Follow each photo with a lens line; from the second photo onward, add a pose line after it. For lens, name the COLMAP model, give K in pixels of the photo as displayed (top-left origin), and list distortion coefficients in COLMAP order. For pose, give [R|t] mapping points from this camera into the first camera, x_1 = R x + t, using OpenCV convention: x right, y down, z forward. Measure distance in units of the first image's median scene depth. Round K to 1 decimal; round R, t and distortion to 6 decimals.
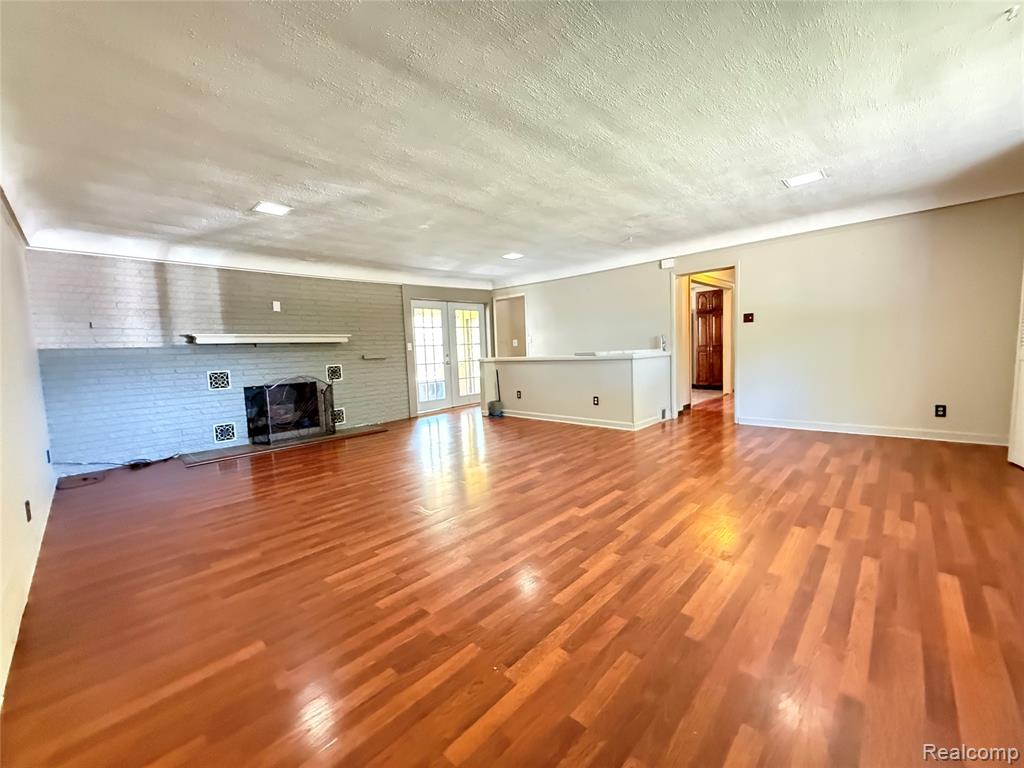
lens RADIAL K [[408.2, 0, 511.0], [0, 408.2, 383.4], [0, 0, 1]] dist [-0.000467, 0.000120]
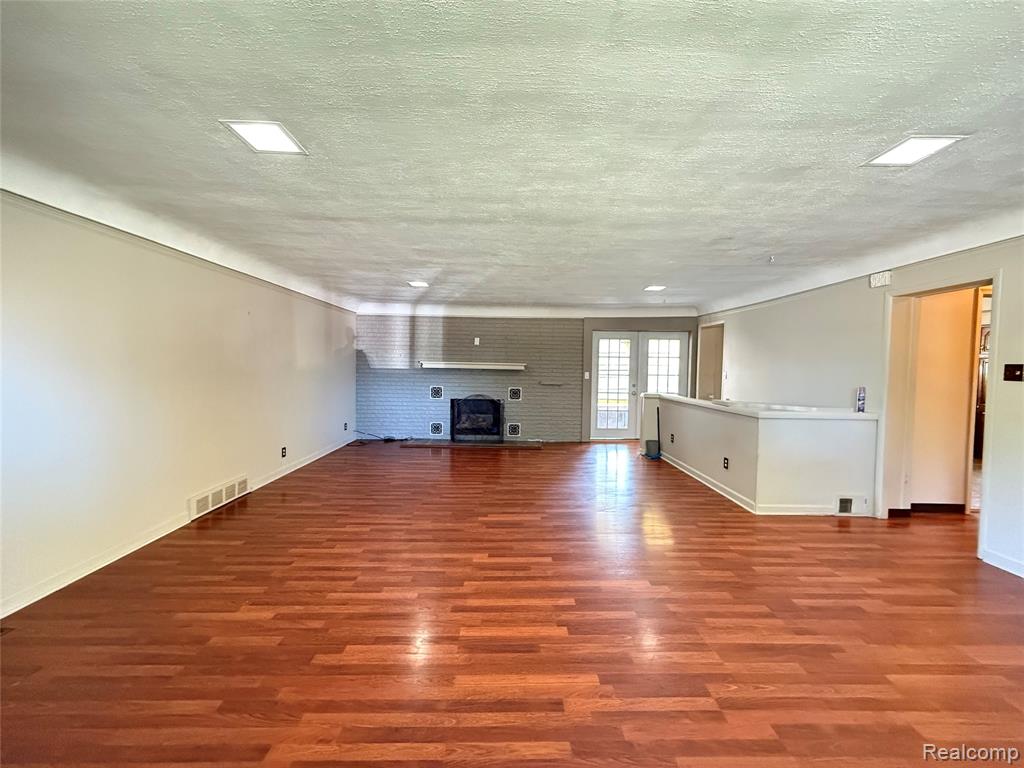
lens RADIAL K [[408.2, 0, 511.0], [0, 408.2, 383.4], [0, 0, 1]] dist [-0.000467, 0.000120]
pose [[0.702712, 0.081181, -0.706828, 0.500651], [-0.102328, 0.994672, 0.012508, -0.085008], [0.704077, 0.063539, 0.707275, 0.147346]]
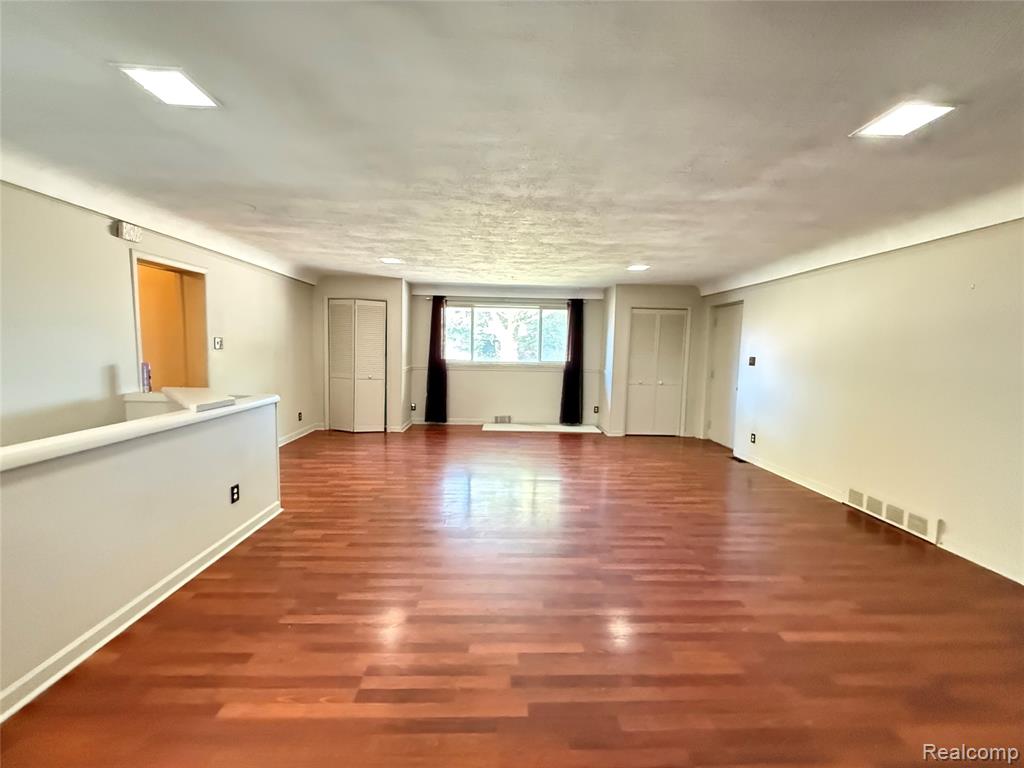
lens RADIAL K [[408.2, 0, 511.0], [0, 408.2, 383.4], [0, 0, 1]] dist [-0.000467, 0.000120]
pose [[-0.715885, -0.032337, 0.697469, -0.408834], [0.069255, 0.990712, 0.117017, -0.139667], [-0.694775, 0.132074, -0.706996, 1.182999]]
